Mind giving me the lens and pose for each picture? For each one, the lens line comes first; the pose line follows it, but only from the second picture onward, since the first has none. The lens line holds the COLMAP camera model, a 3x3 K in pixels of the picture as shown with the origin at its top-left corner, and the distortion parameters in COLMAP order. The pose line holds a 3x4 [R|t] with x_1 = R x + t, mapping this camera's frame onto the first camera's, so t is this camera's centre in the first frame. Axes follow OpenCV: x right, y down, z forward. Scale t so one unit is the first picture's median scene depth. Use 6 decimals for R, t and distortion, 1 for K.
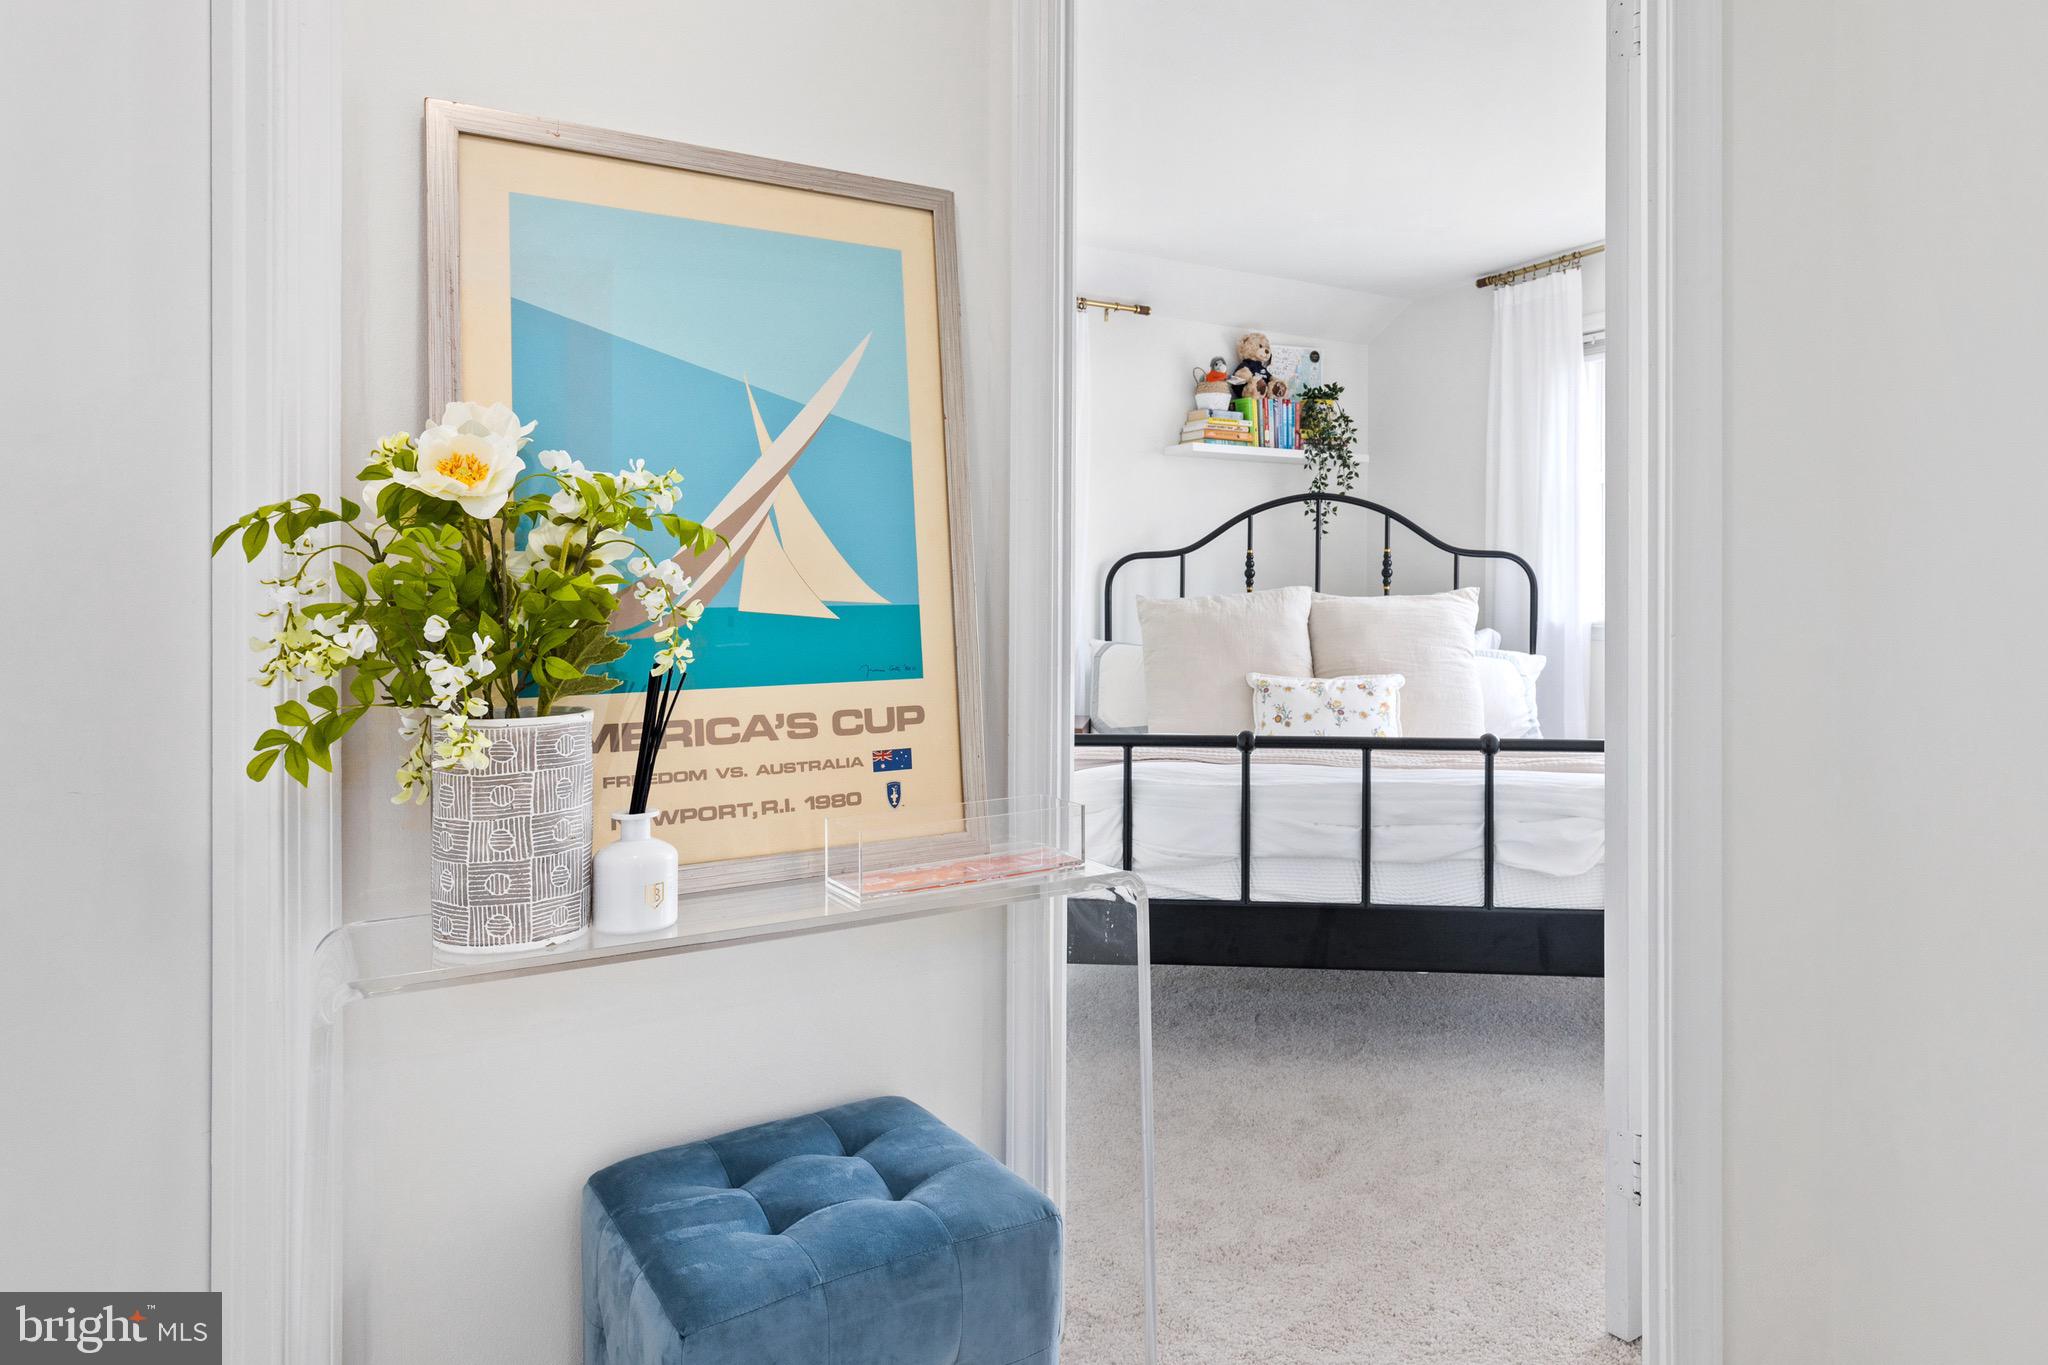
lens RADIAL K [[1229.5, 0, 1062.1], [0, 1229.5, 601.4], [0, 0, 1]] dist [0.029425, 0.000146]
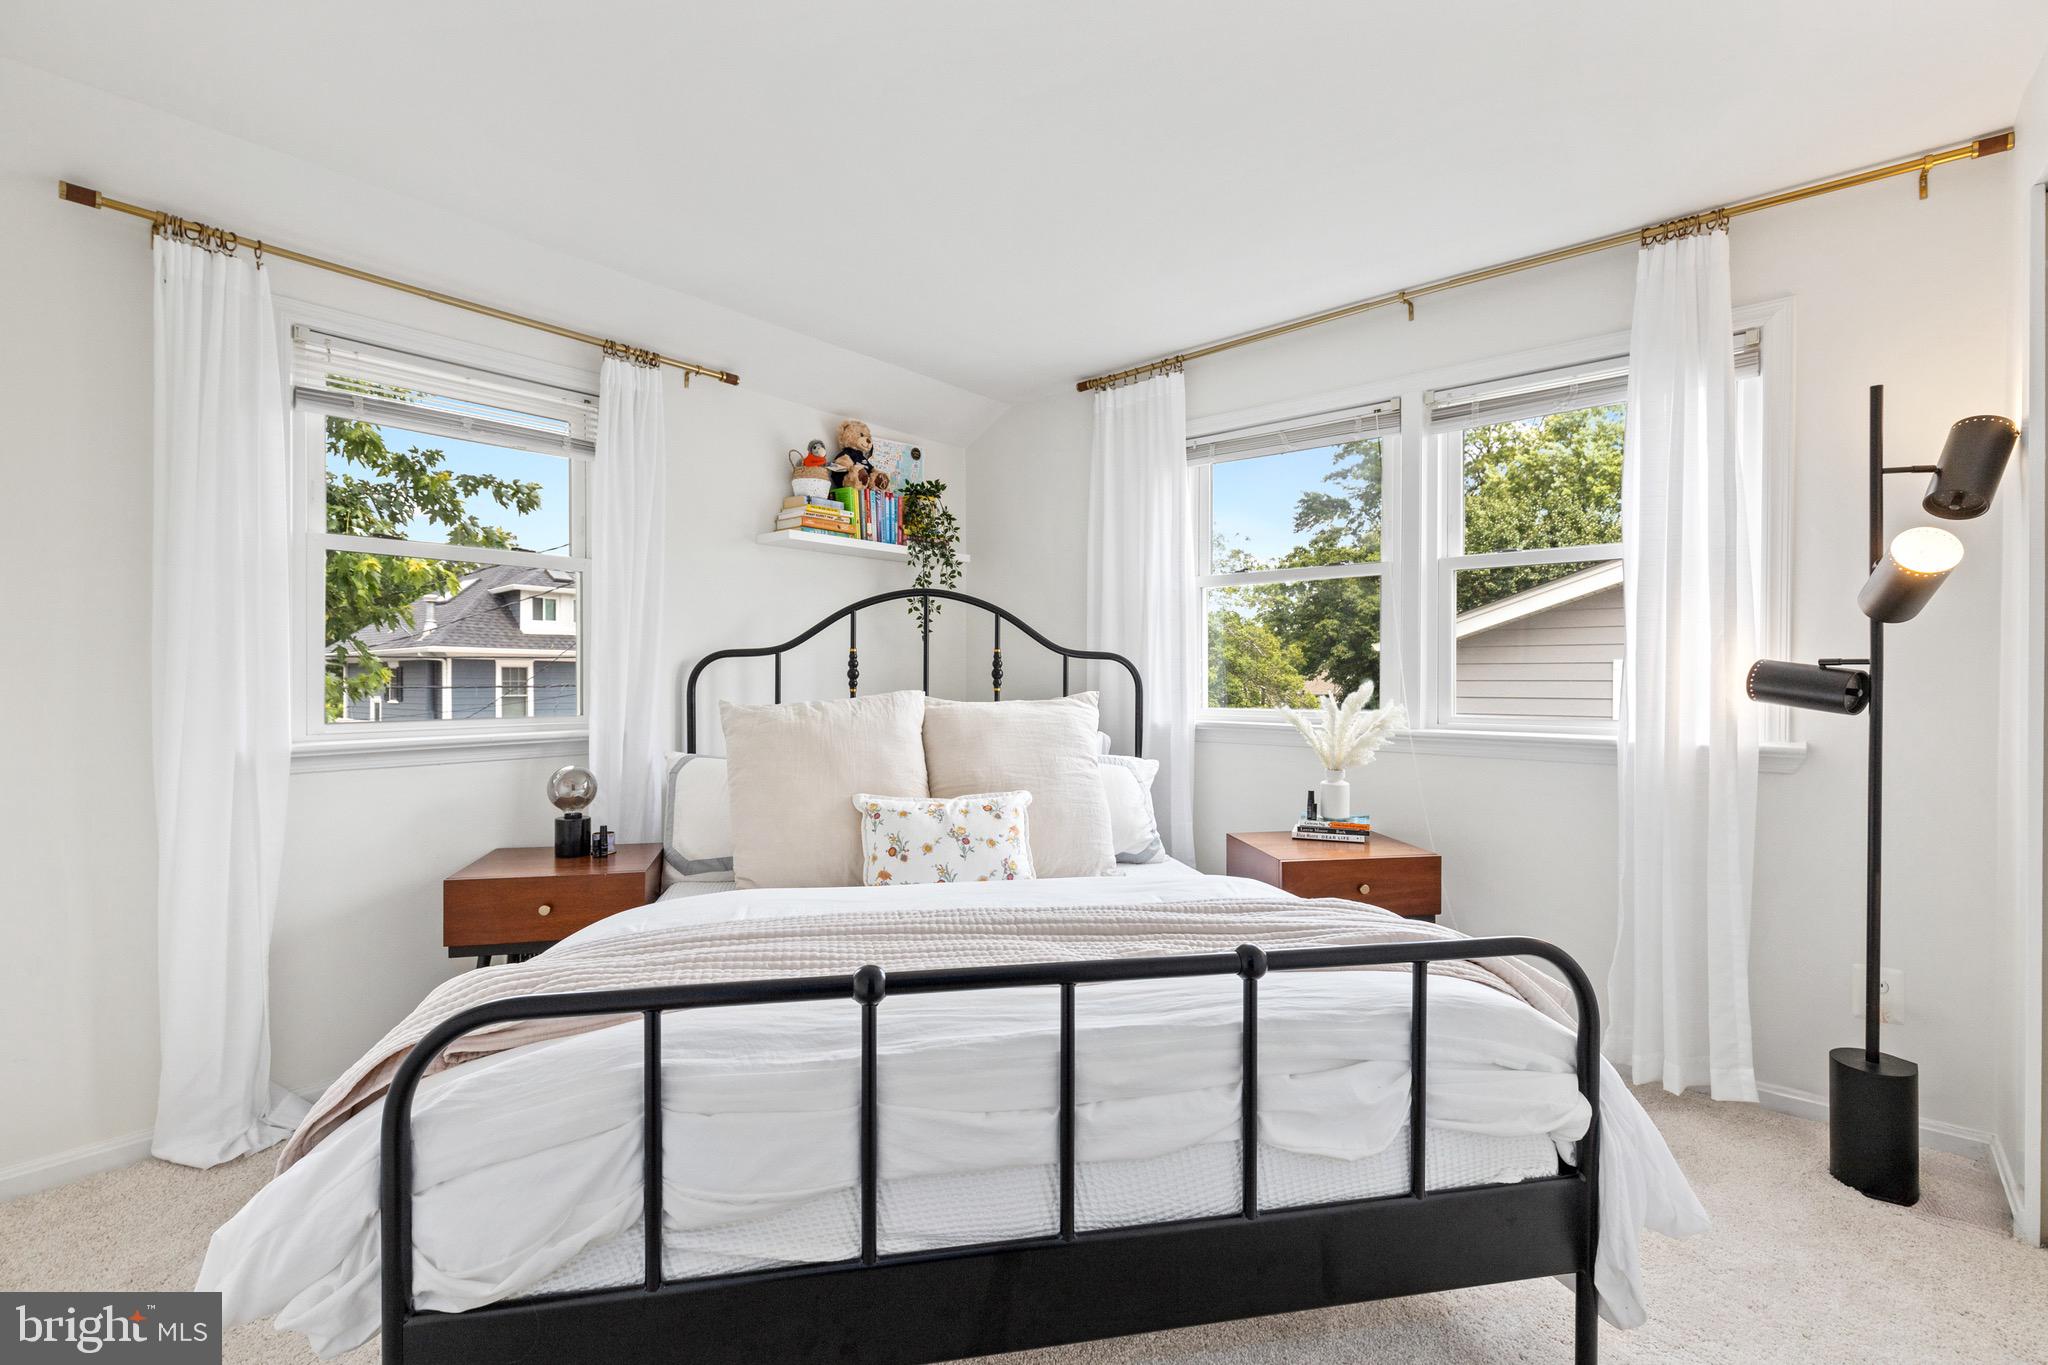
lens RADIAL K [[920.1, 0, 1040.3], [0, 920.1, 688.6], [0, 0, 1]] dist [0.002075, 0.000501]
pose [[0.934763, -0.006251, 0.355218, 0.041118], [0.004596, 0.999974, 0.005504, -0.015975], [-0.355243, -0.003512, 0.934767, 0.324873]]
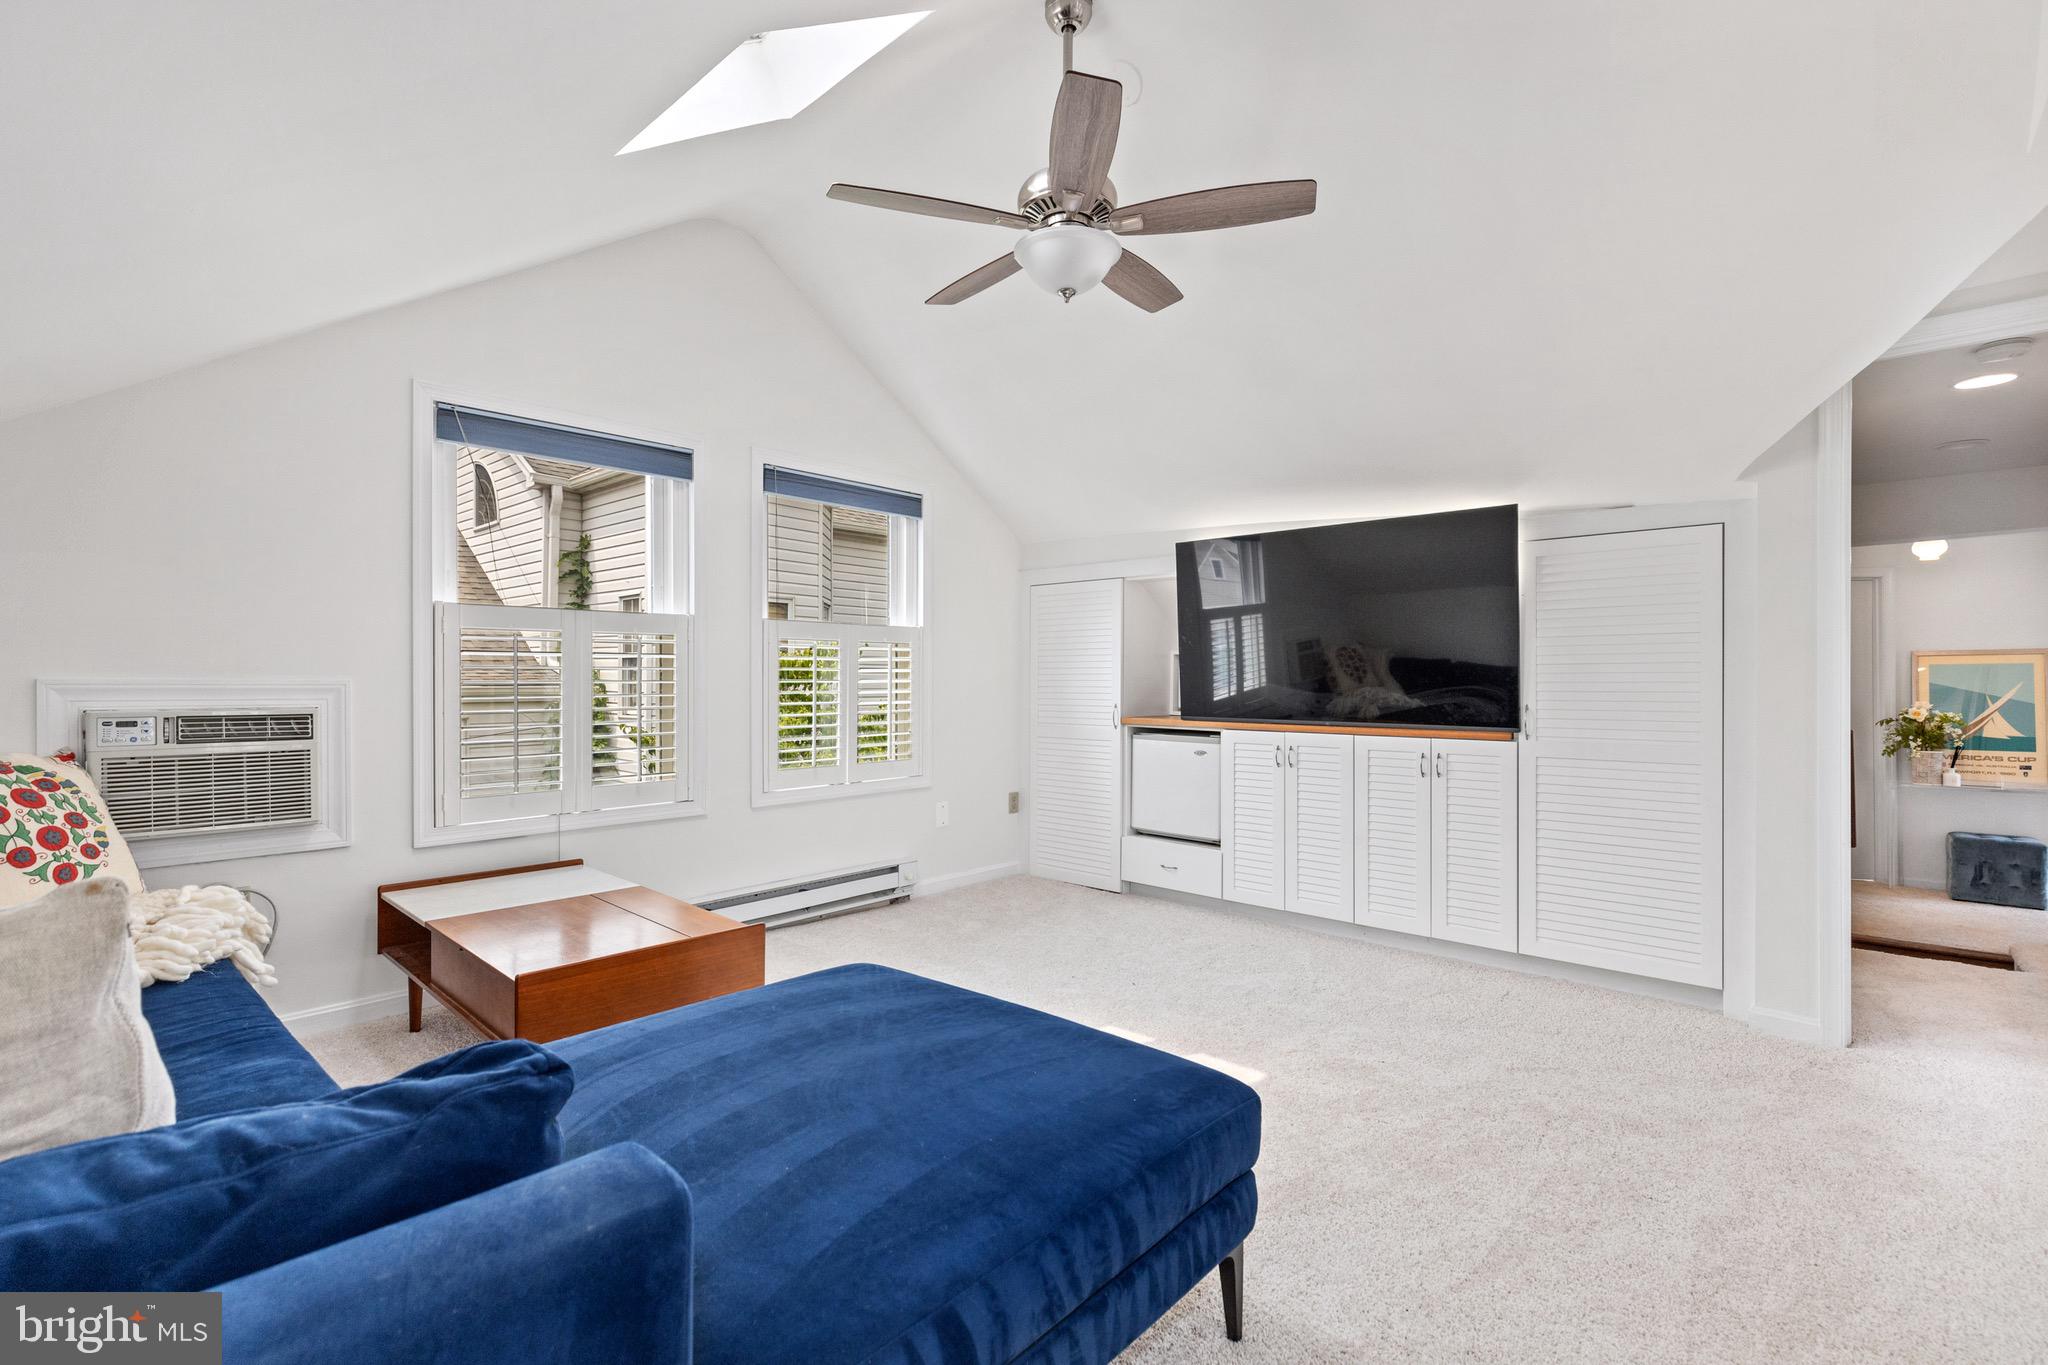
lens RADIAL K [[920.1, 0, 1019.9], [0, 920.1, 673.8], [0, 0, 1]] dist [0.002075, 0.000501]
pose [[0.269229, -0.011756, -0.963004, 2.685735], [-0.009270, 0.999848, -0.014798, -0.180585], [0.963032, 0.012911, 0.269079, -4.467889]]
